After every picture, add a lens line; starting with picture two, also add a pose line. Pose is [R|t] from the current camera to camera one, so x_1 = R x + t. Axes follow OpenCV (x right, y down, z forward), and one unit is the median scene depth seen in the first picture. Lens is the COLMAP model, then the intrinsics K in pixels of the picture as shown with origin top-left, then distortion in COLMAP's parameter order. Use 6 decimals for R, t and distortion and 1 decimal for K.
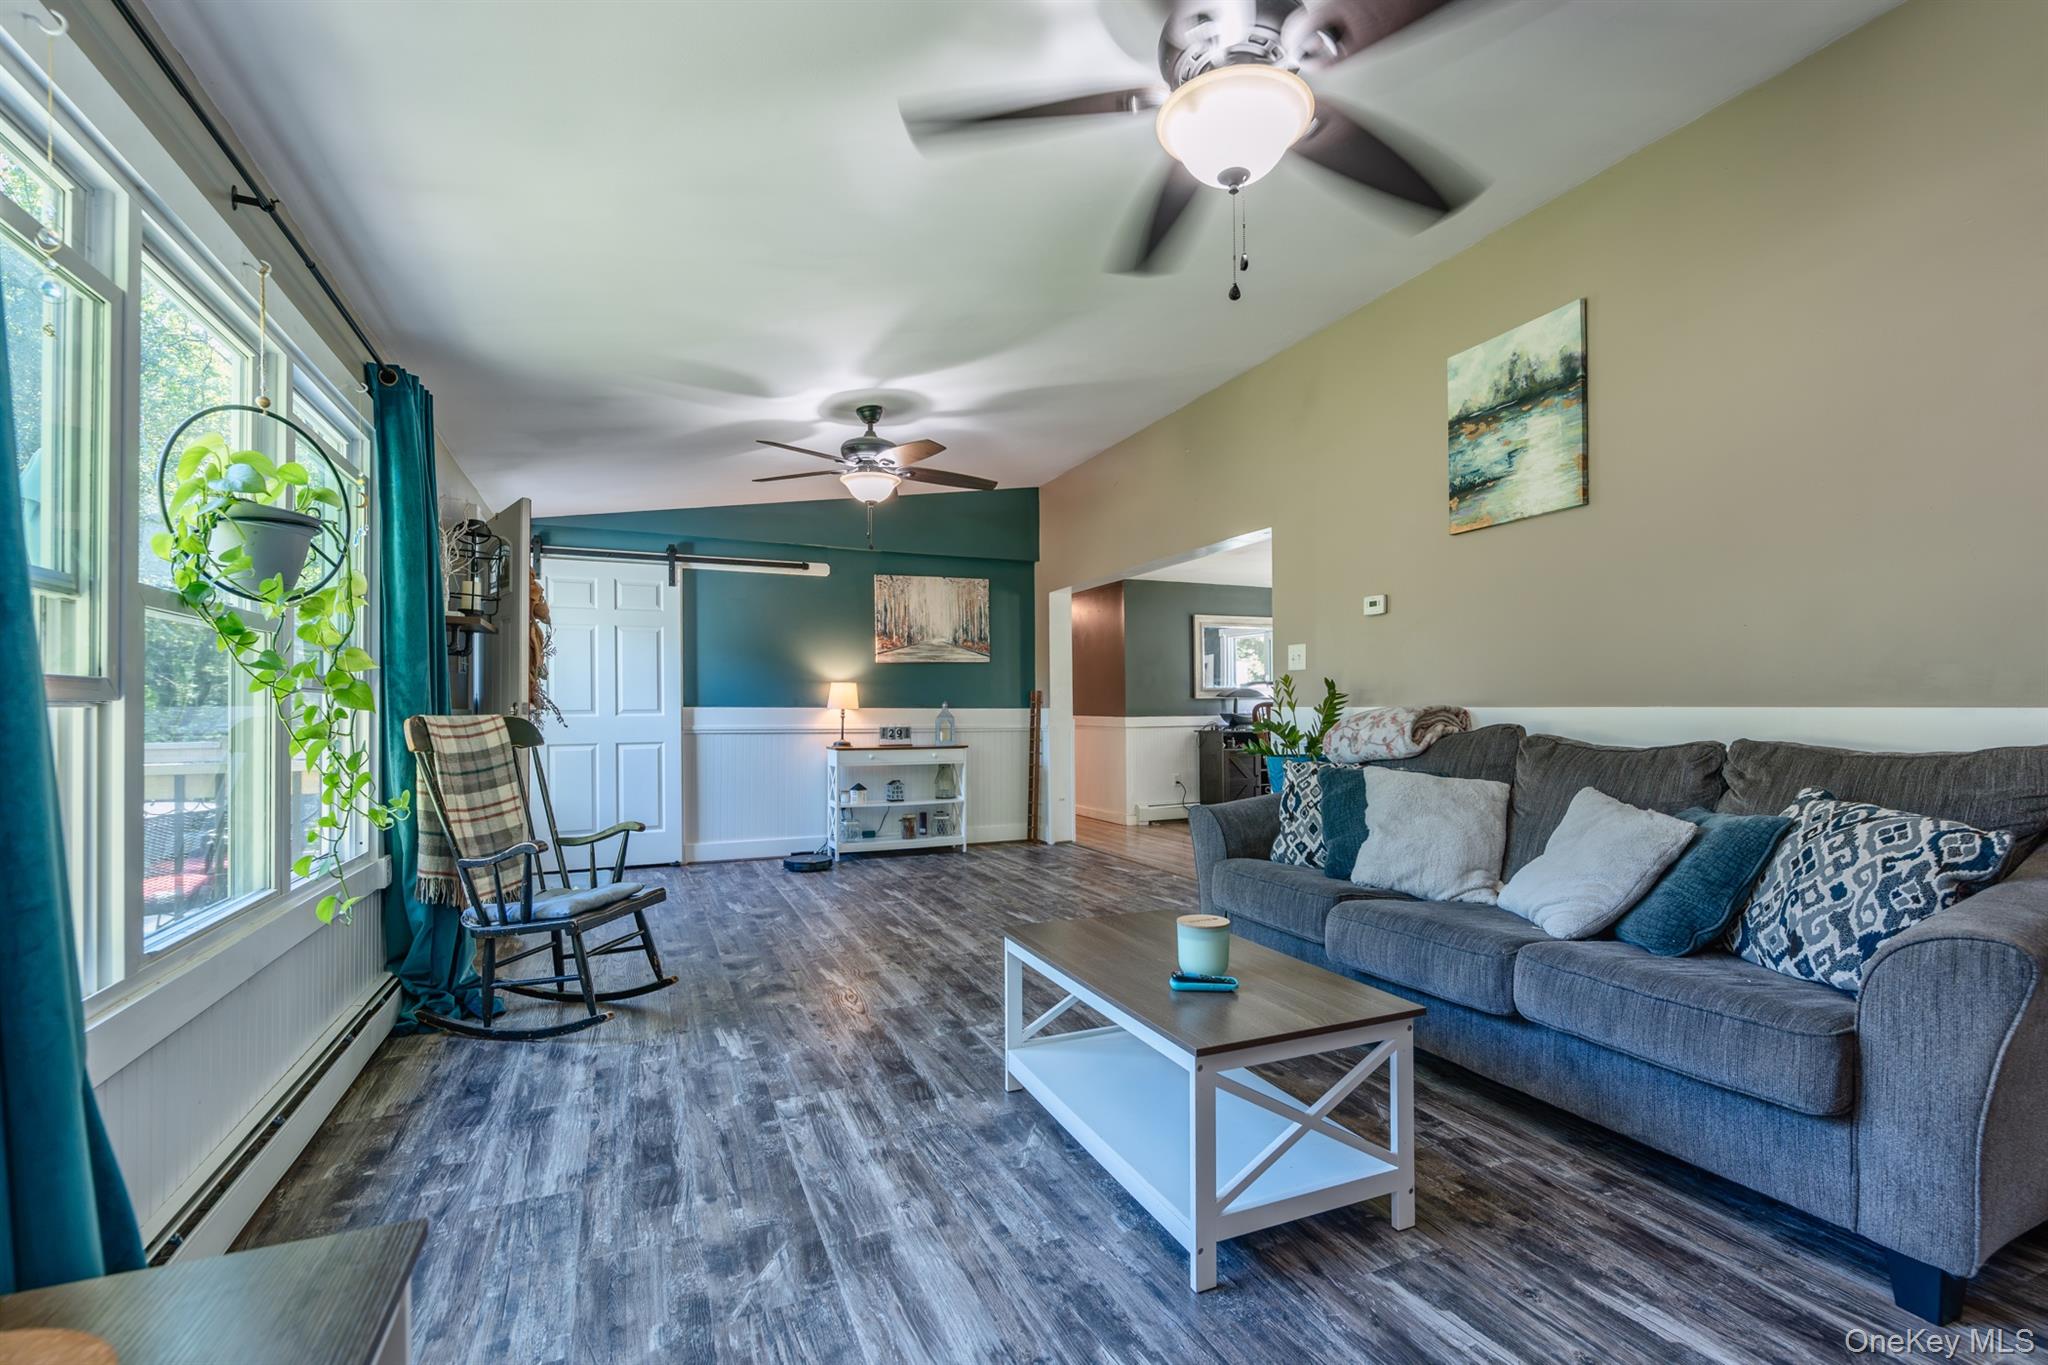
lens RADIAL K [[896.1, 0, 1021.9], [0, 896.1, 700.1], [0, 0, 1]] dist [0.003725, 0.000186]
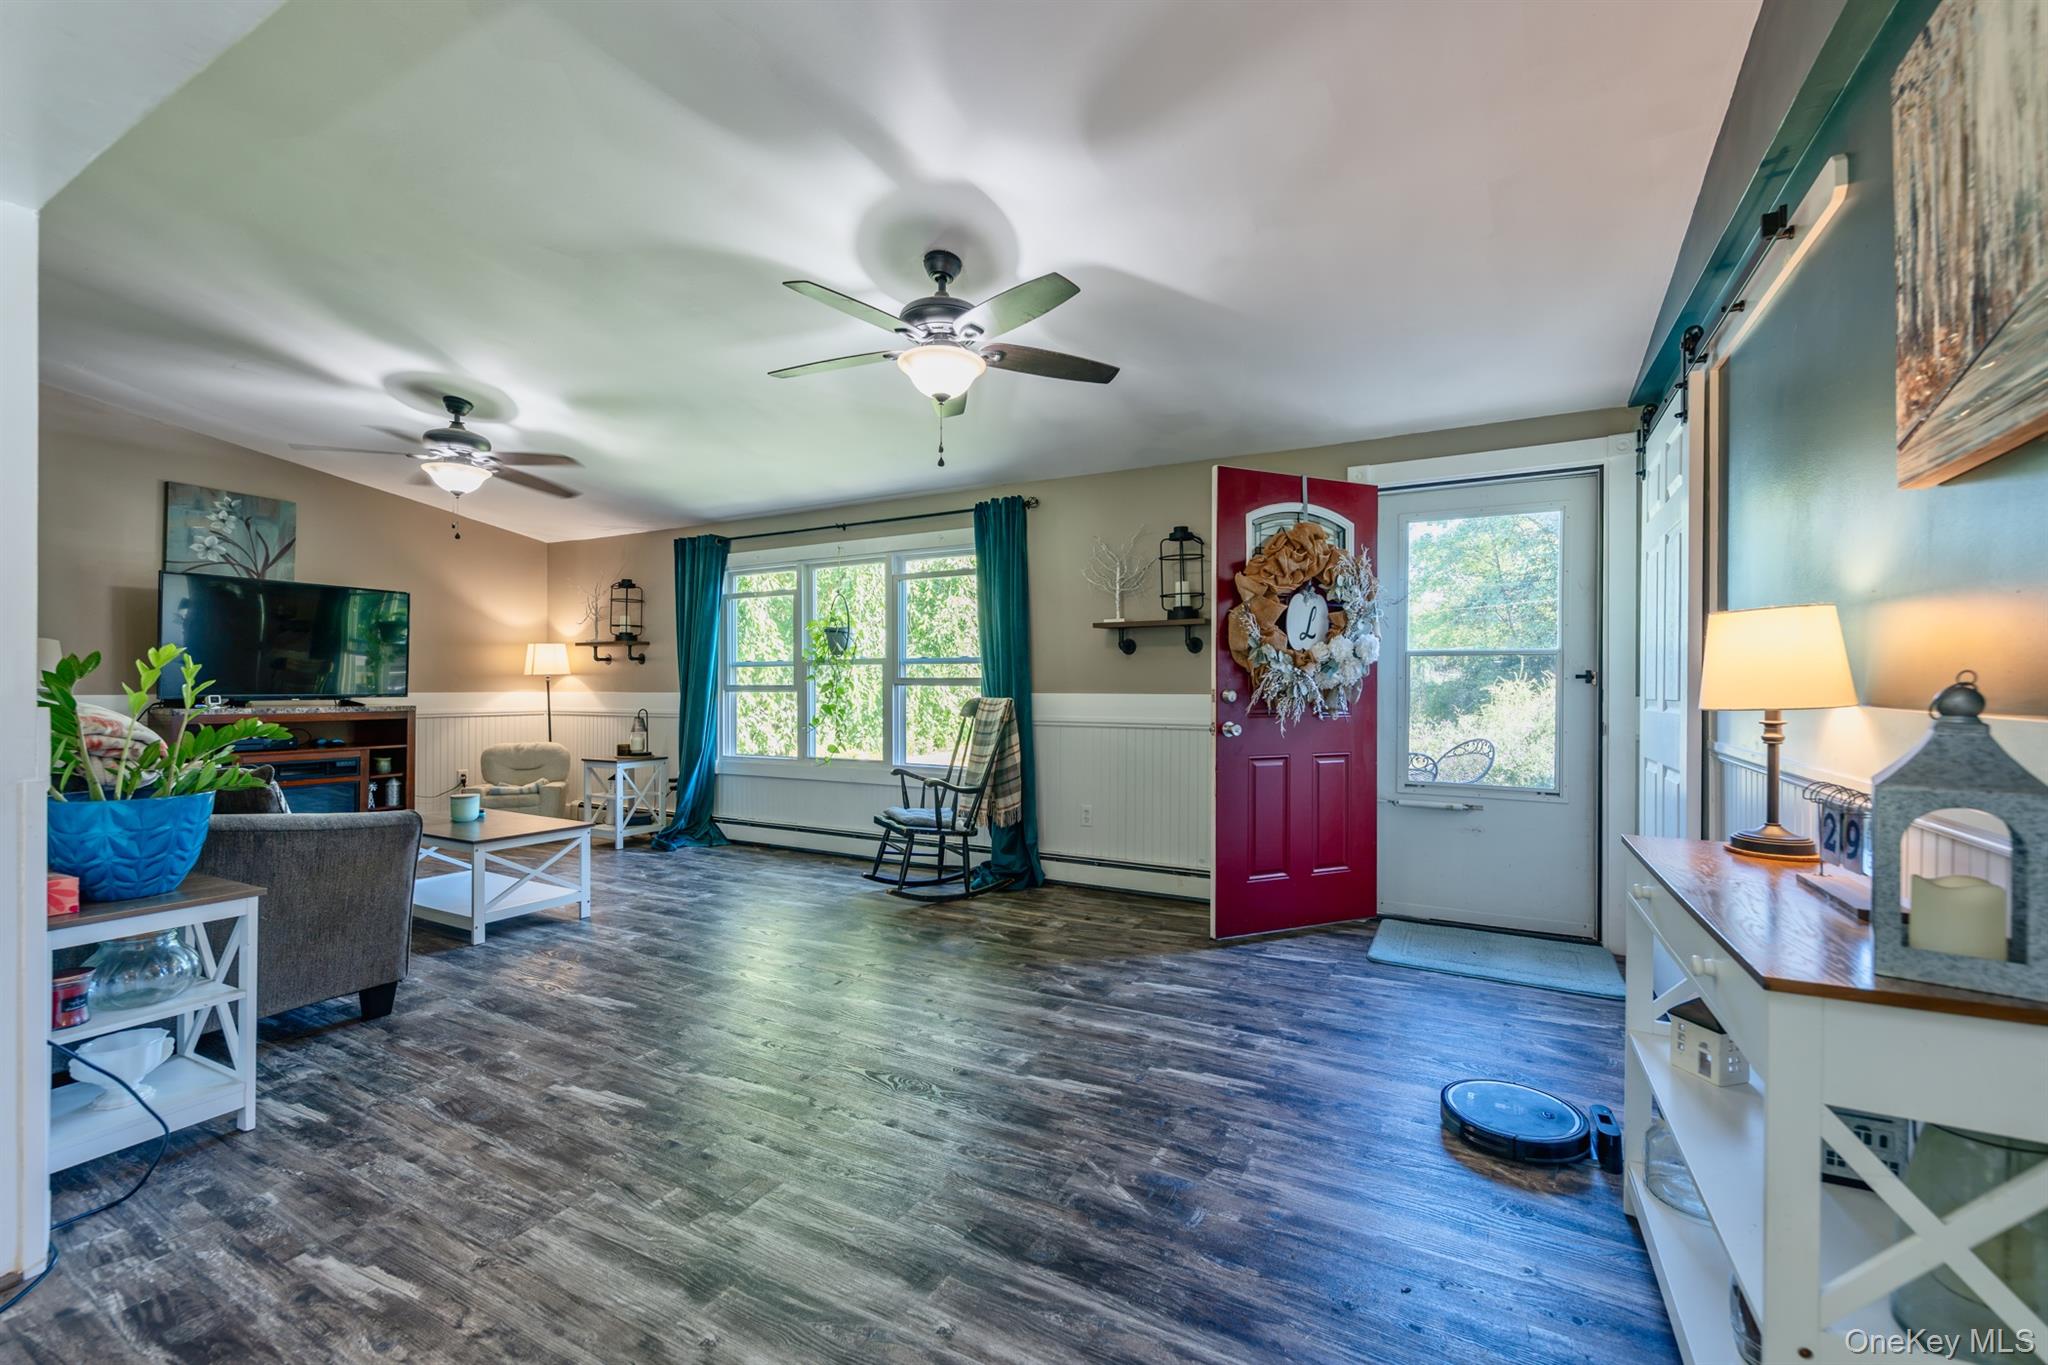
lens RADIAL K [[827.8, 0, 1026.8], [0, 827.8, 692.5], [0, 0, 1]] dist [-0.000136, -0.000347]
pose [[-0.779589, 0.006892, -0.626254, 0.325292], [0.007798, 0.999969, 0.001297, 0.007370], [0.626243, -0.003872, -0.779618, 2.806883]]
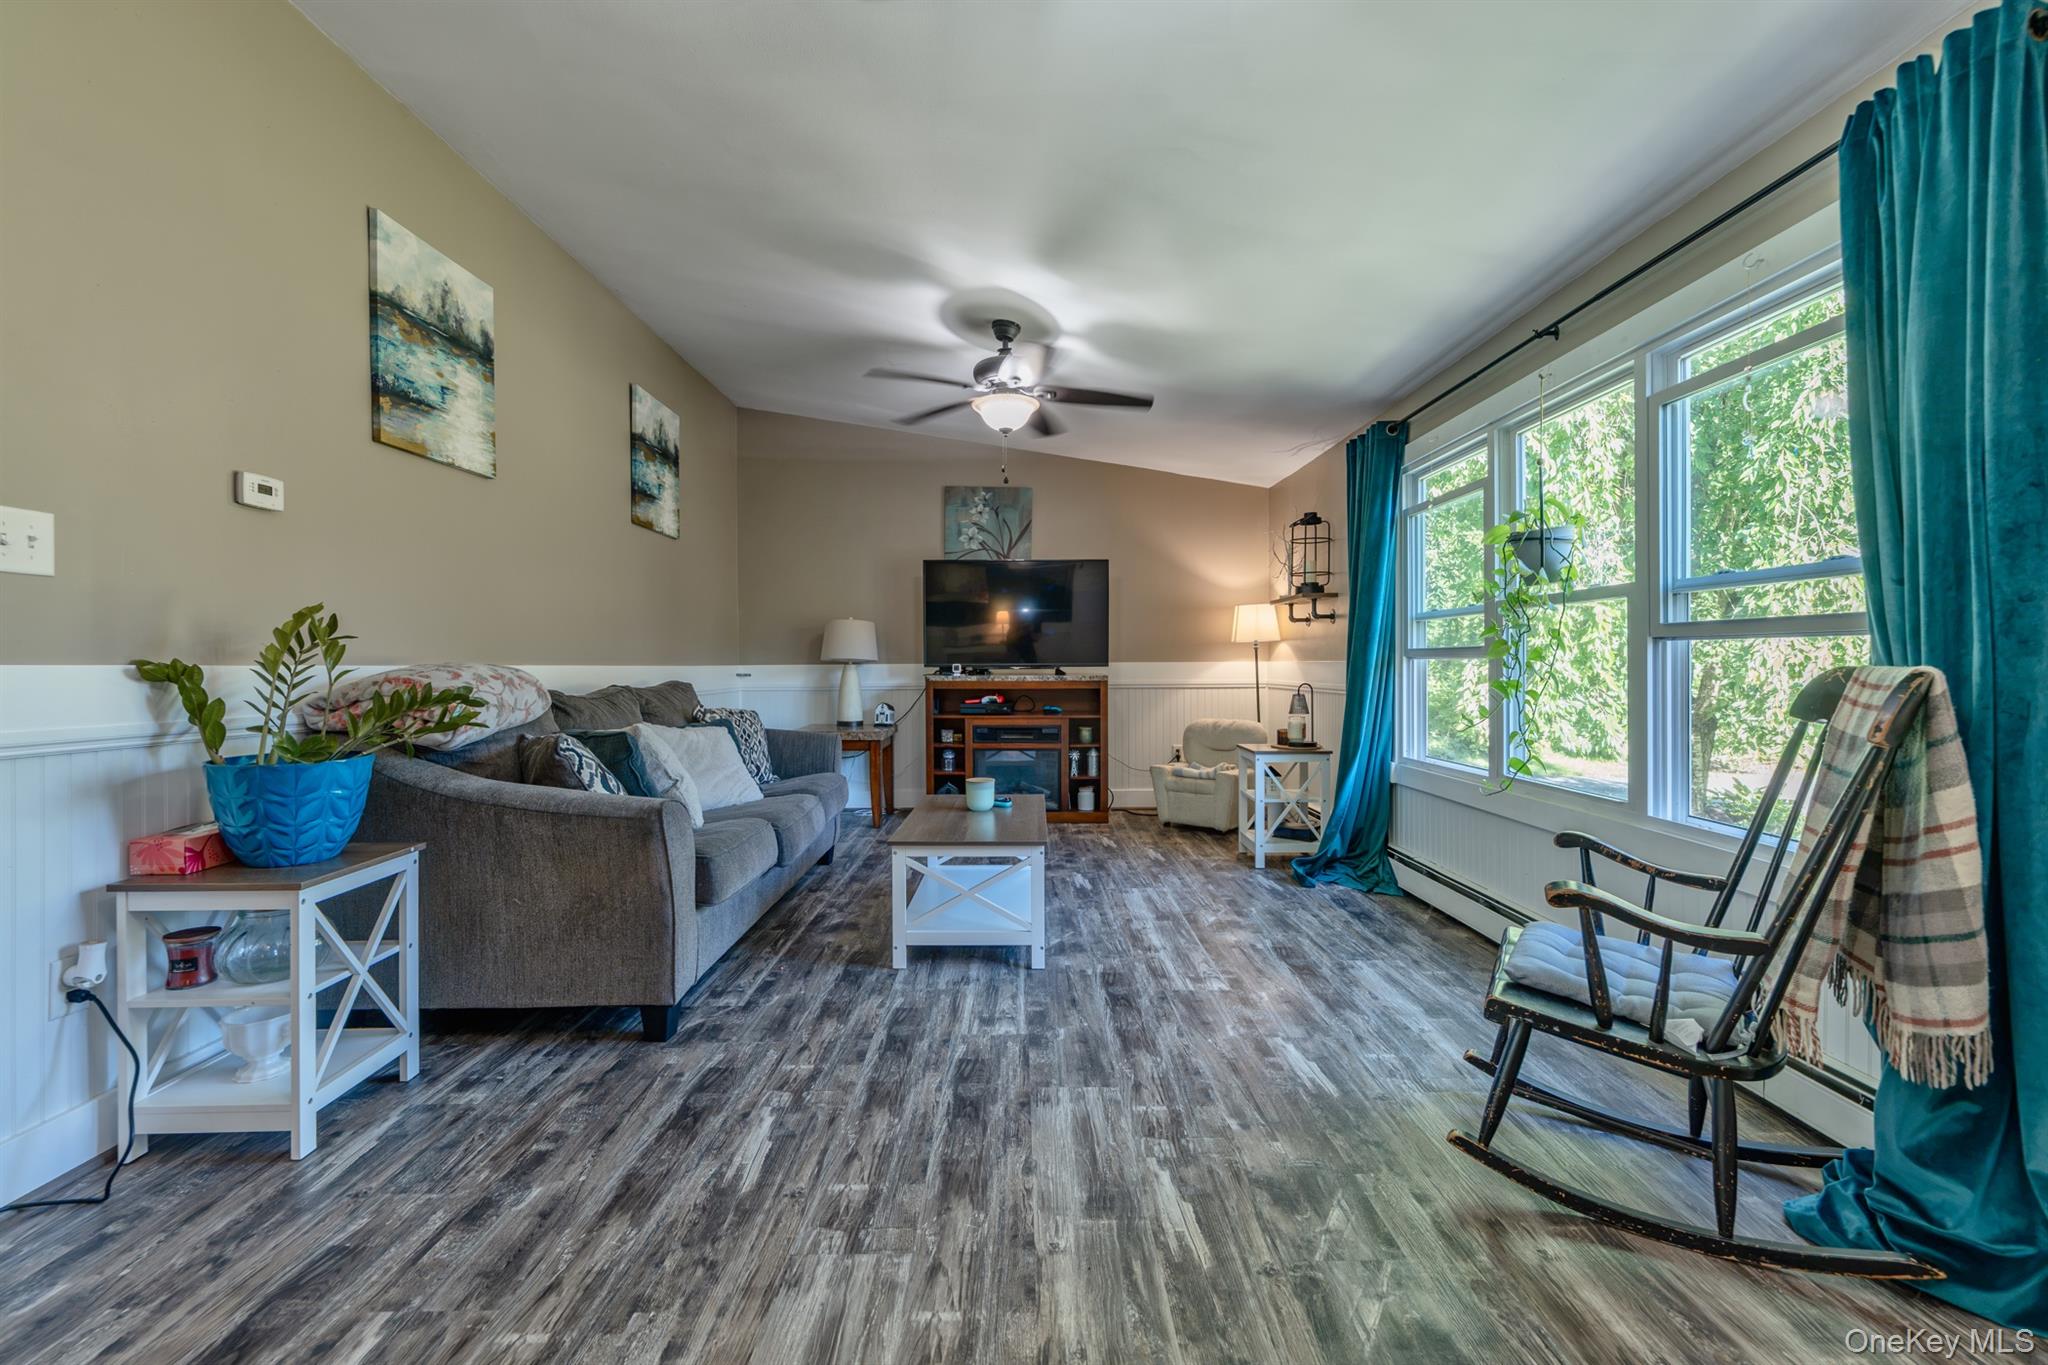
lens RADIAL K [[826.8, 0, 1038.8], [0, 826.8, 670.2], [0, 0, 1]] dist [0.000475, -0.000184]
pose [[-0.926631, 0.004544, 0.375944, -0.449161], [0.004270, 0.999990, -0.001562, 0.022292], [-0.375947, 0.000158, -0.926641, 2.090099]]
